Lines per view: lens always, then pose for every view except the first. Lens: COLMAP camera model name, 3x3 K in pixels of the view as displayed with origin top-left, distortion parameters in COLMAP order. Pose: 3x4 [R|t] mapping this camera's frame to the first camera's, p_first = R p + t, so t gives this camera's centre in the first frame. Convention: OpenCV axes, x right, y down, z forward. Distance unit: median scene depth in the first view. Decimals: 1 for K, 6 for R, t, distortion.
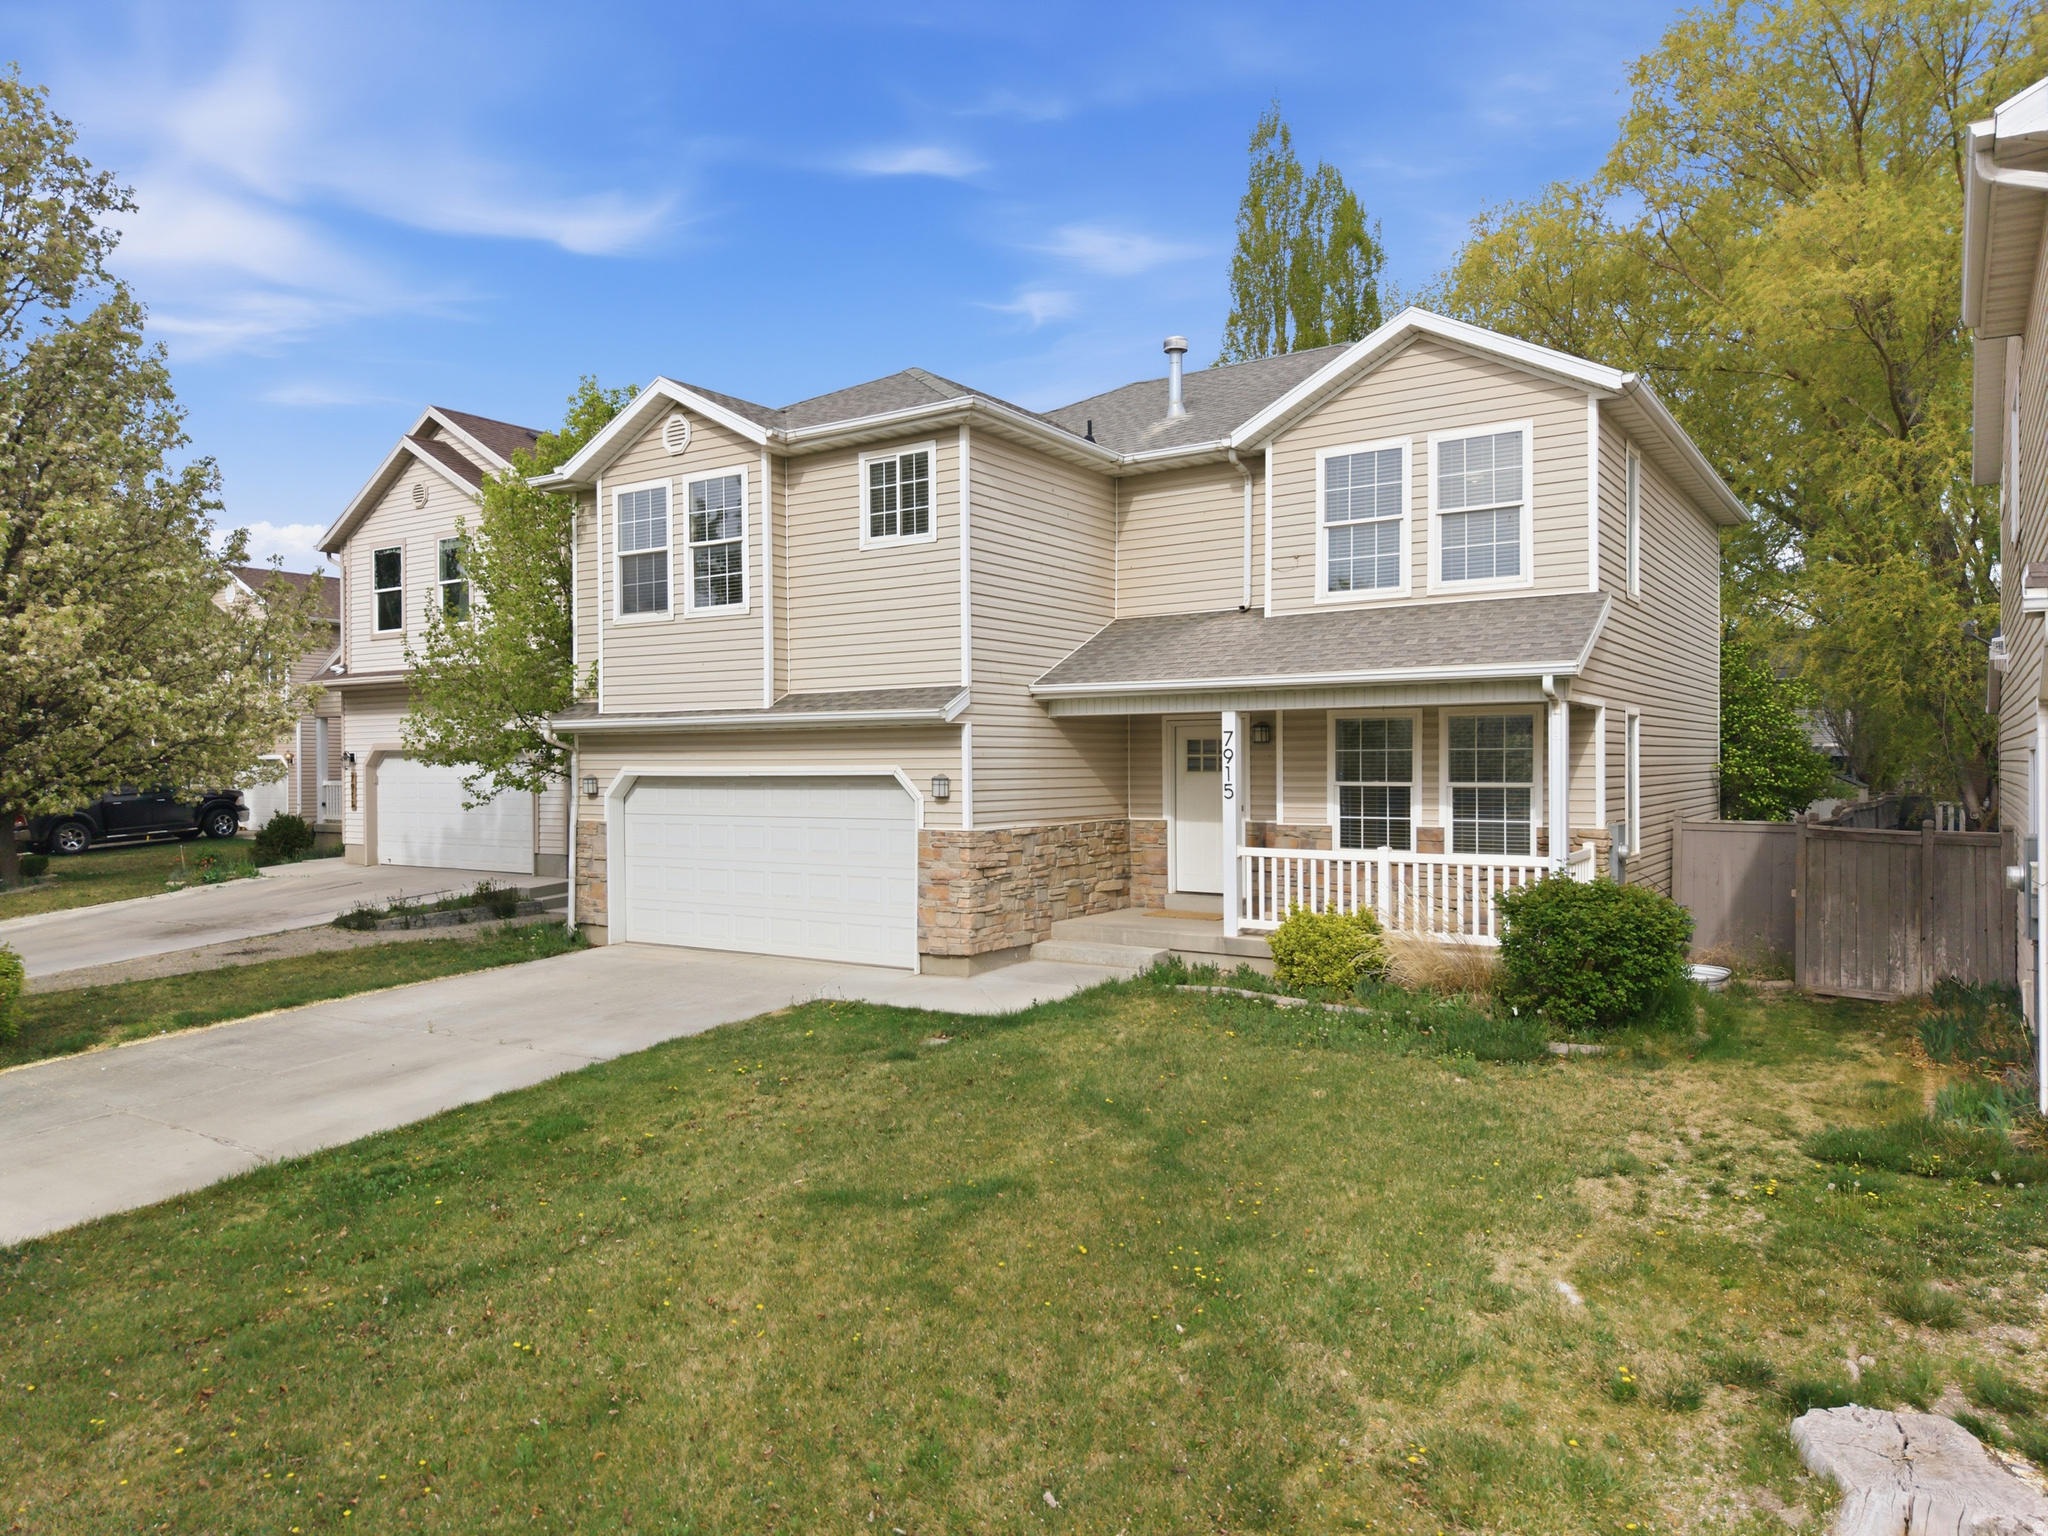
lens RADIAL K [[1366.1, 0, 1023.5], [0, 1366.1, 793.4], [0, 0, 1]] dist [0.027416, -0.029690]
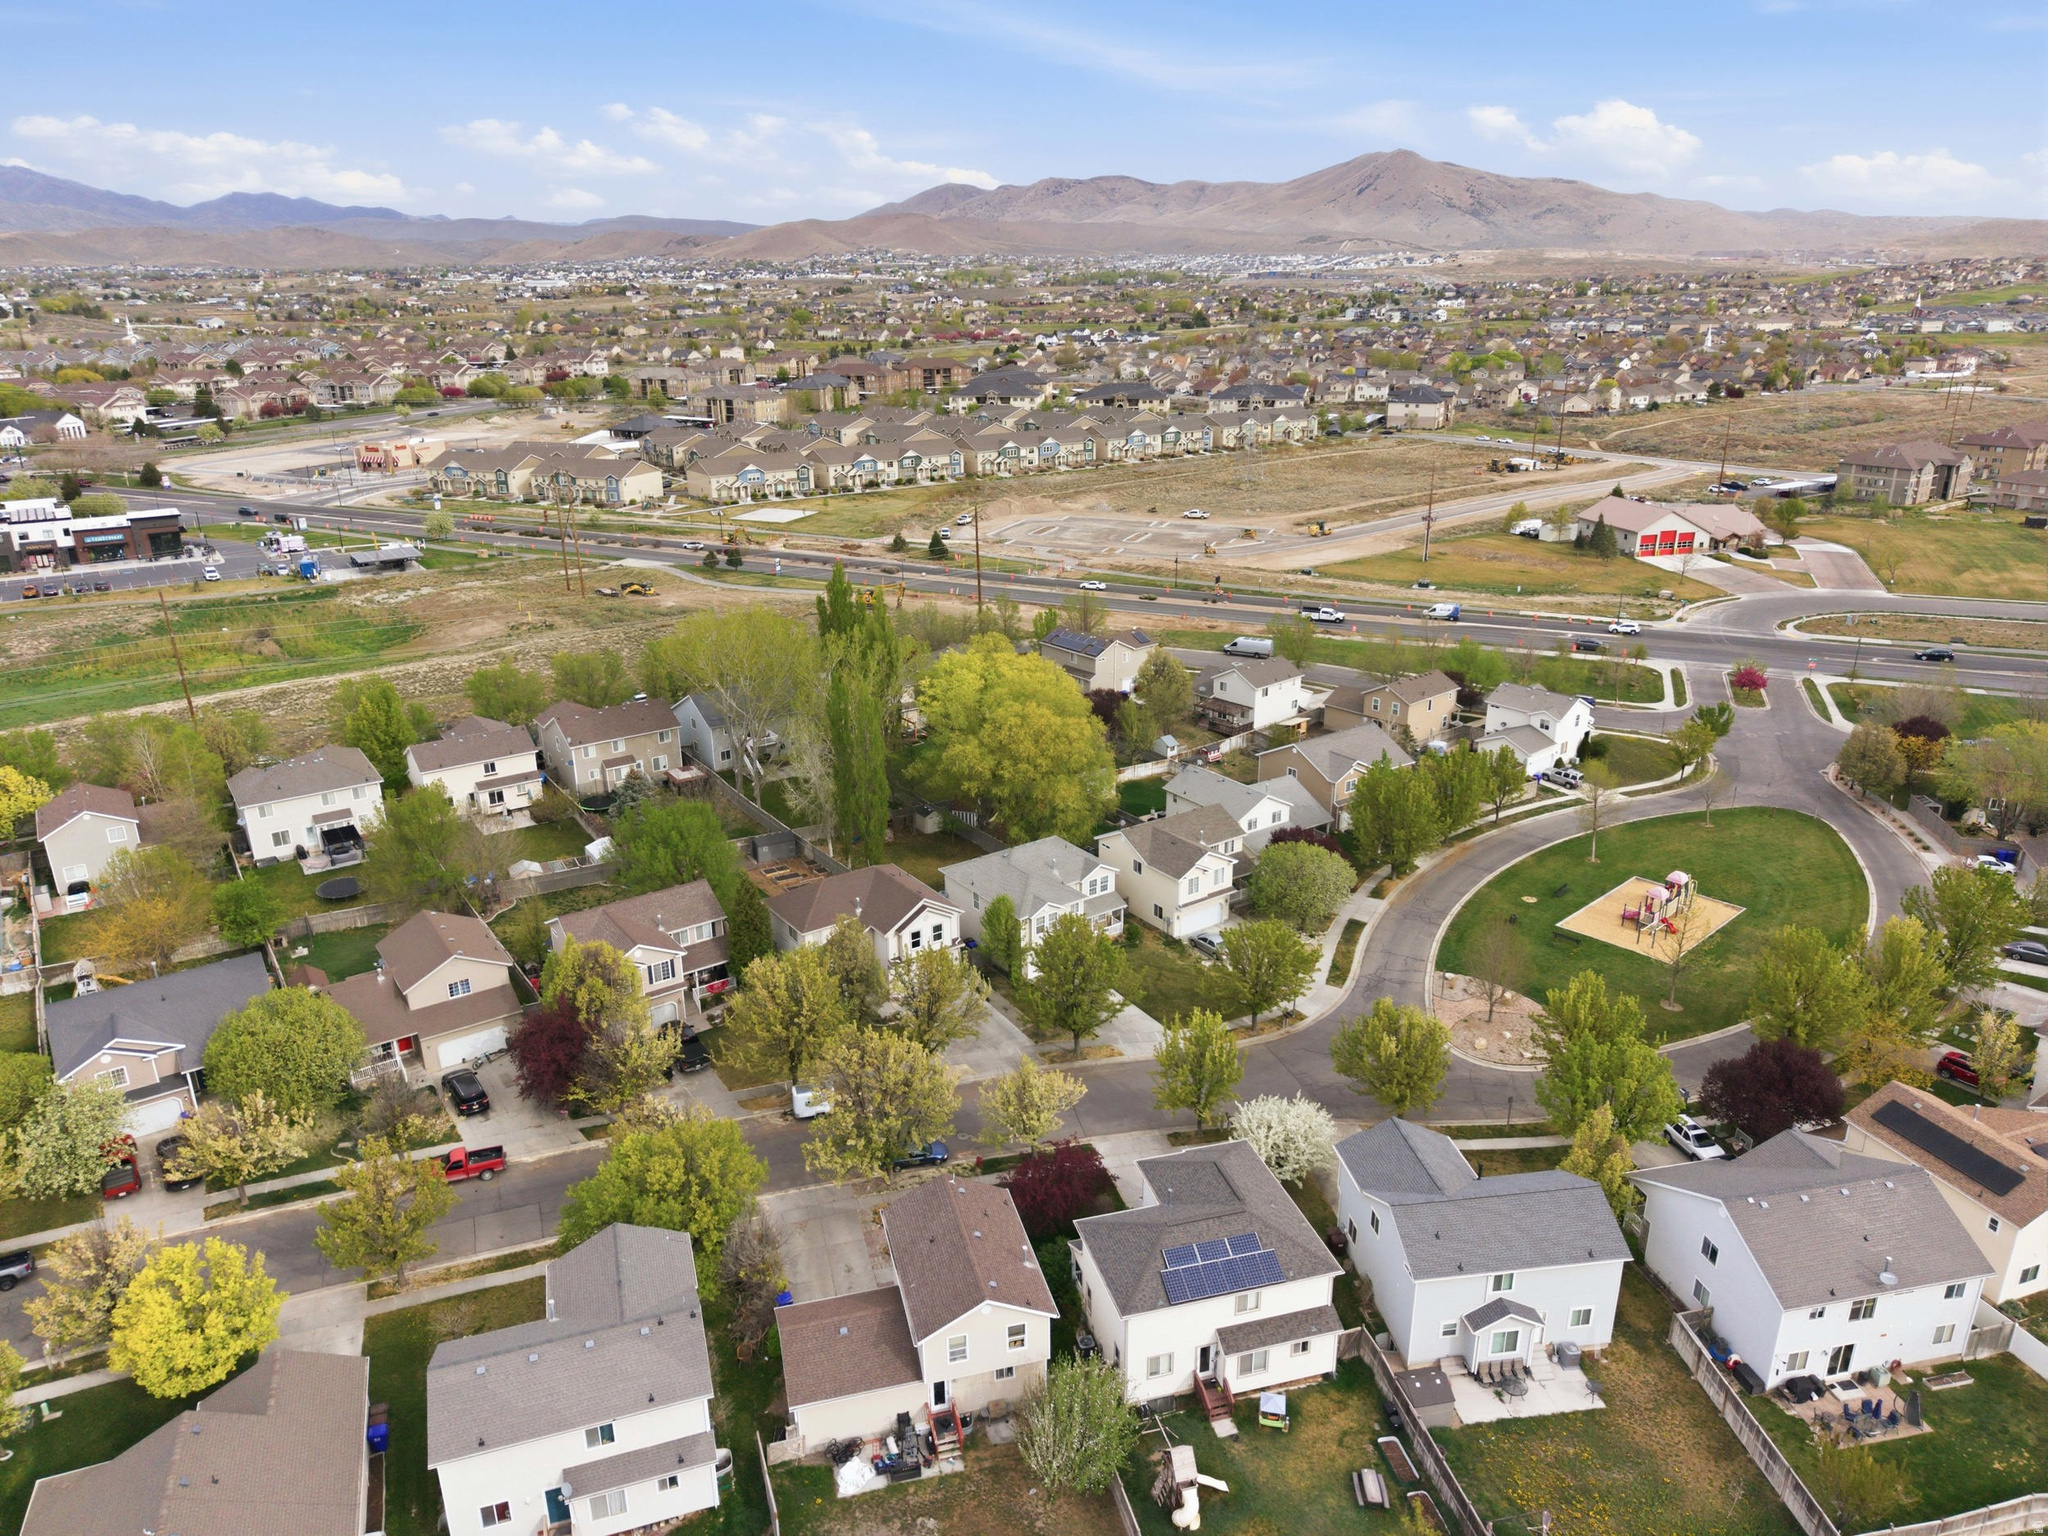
lens RADIAL K [[1366.1, 0, 1021.9], [0, 1366.1, 756.8], [0, 0, 1]] dist [0.027416, -0.029690]
pose [[0.356719, -0.304055, 0.883347, -6.665211], [0.029369, 0.948736, 0.314702, -3.423787], [-0.933750, -0.086317, 0.347362, -1.305538]]
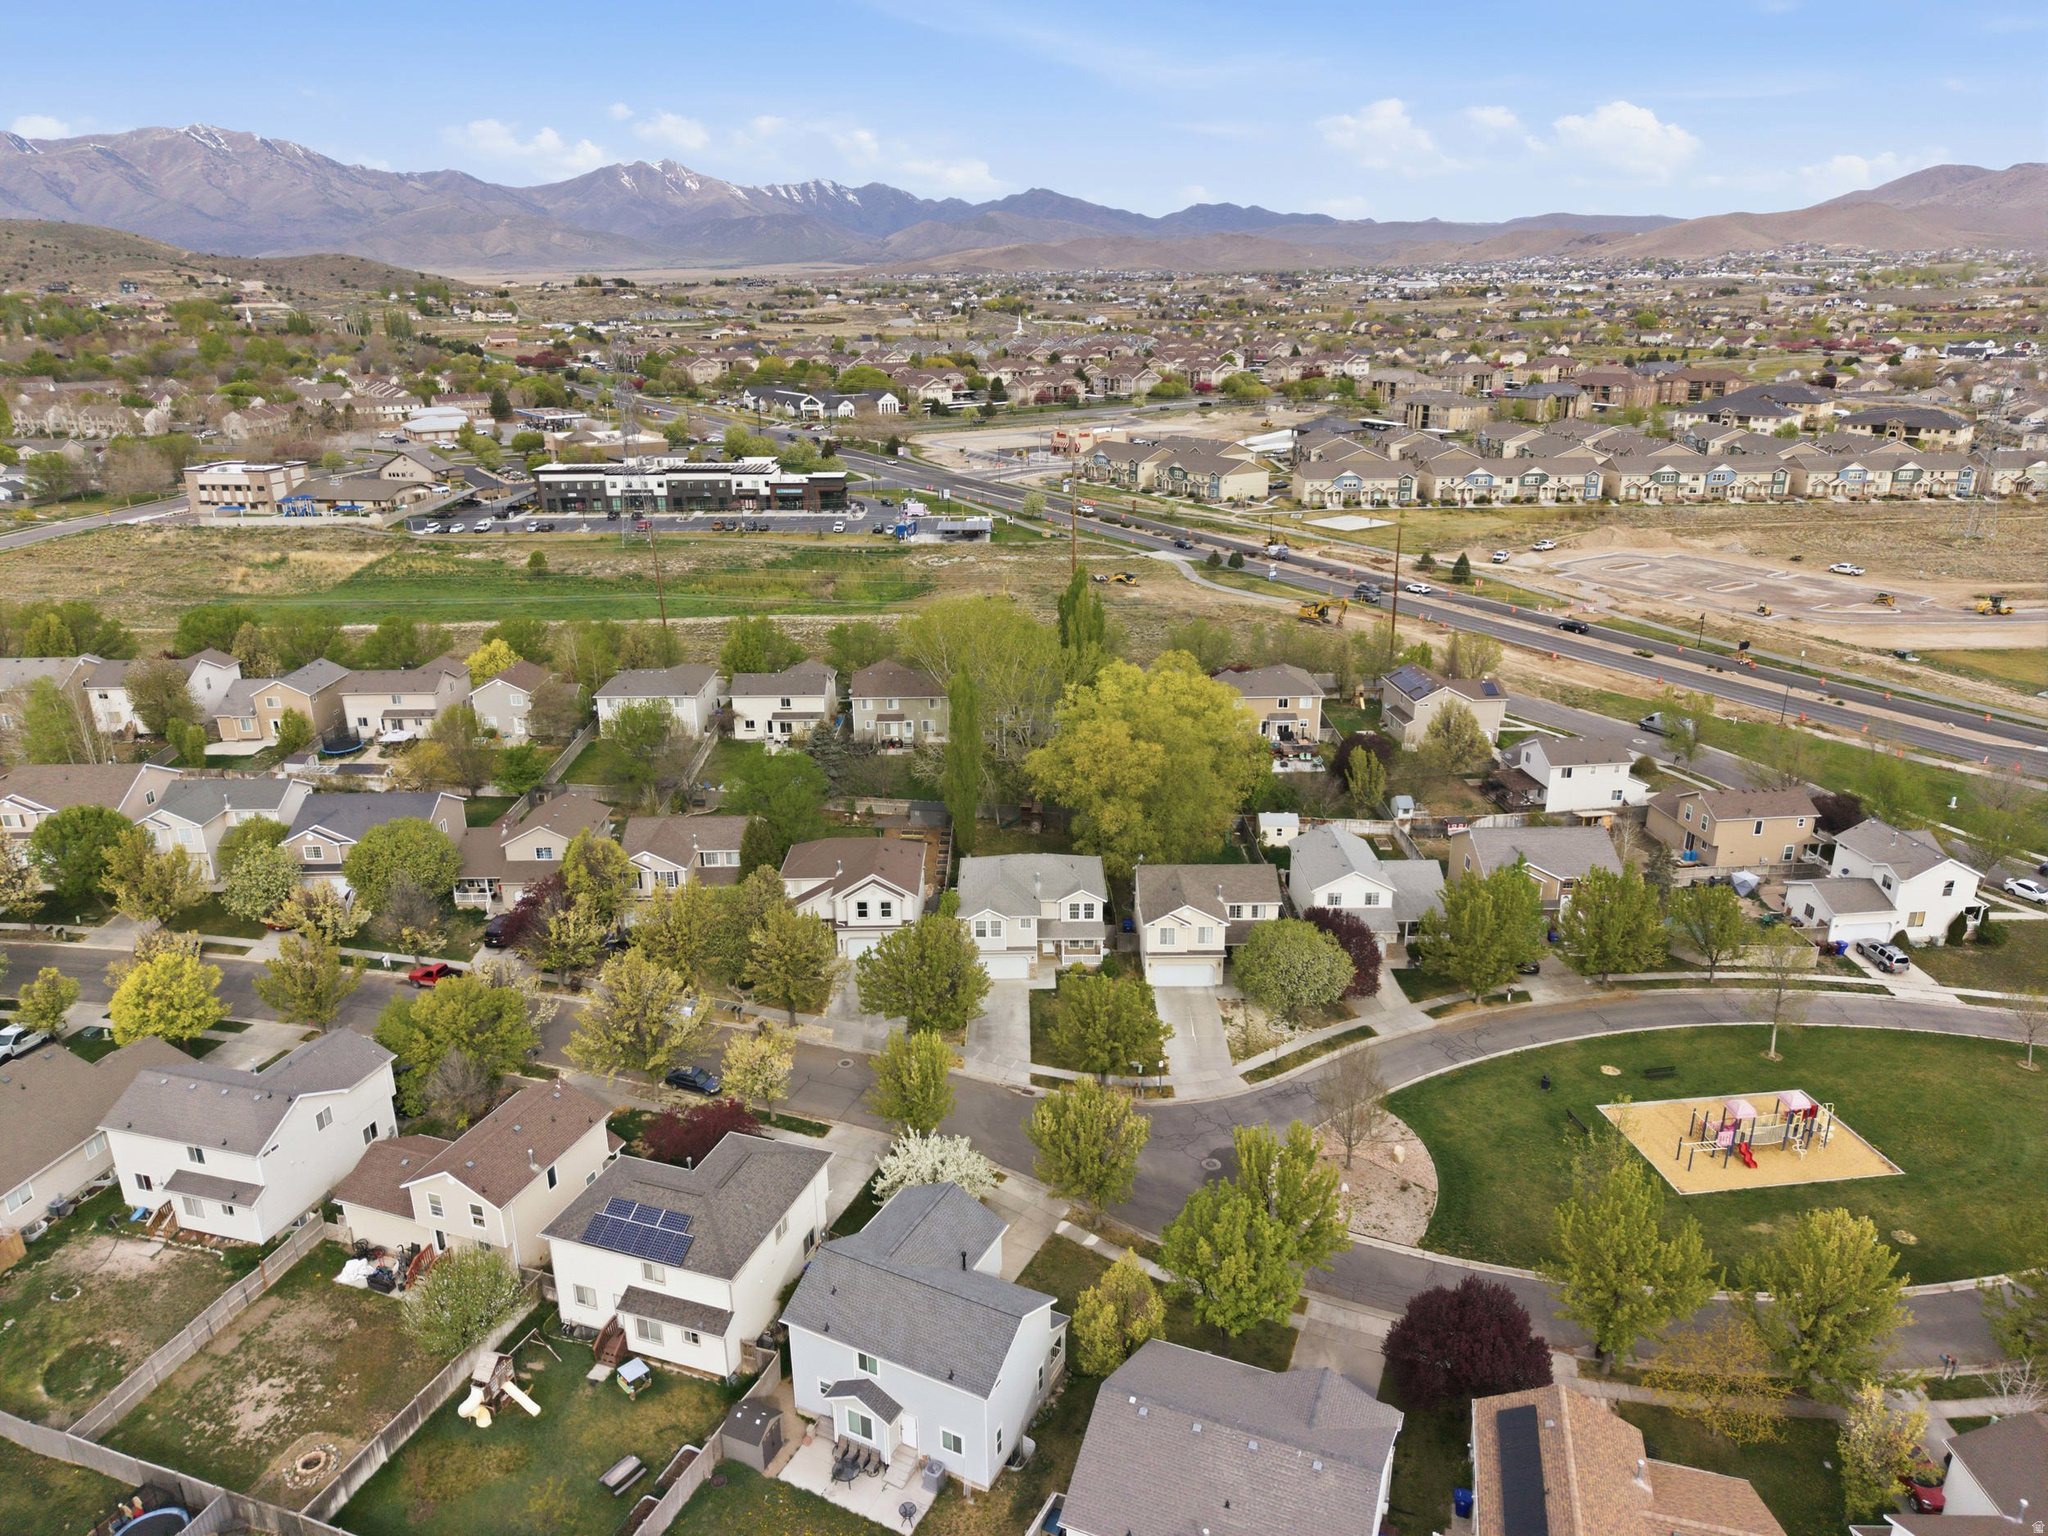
lens RADIAL K [[1366.1, 0, 1018.9], [0, 1366.1, 758.4], [0, 0, 1]] dist [0.027416, -0.029690]
pose [[0.827082, -0.183578, 0.531257, -3.990196], [0.018015, 0.953333, 0.301382, -3.383123], [-0.561793, -0.239697, 0.791792, -4.781567]]
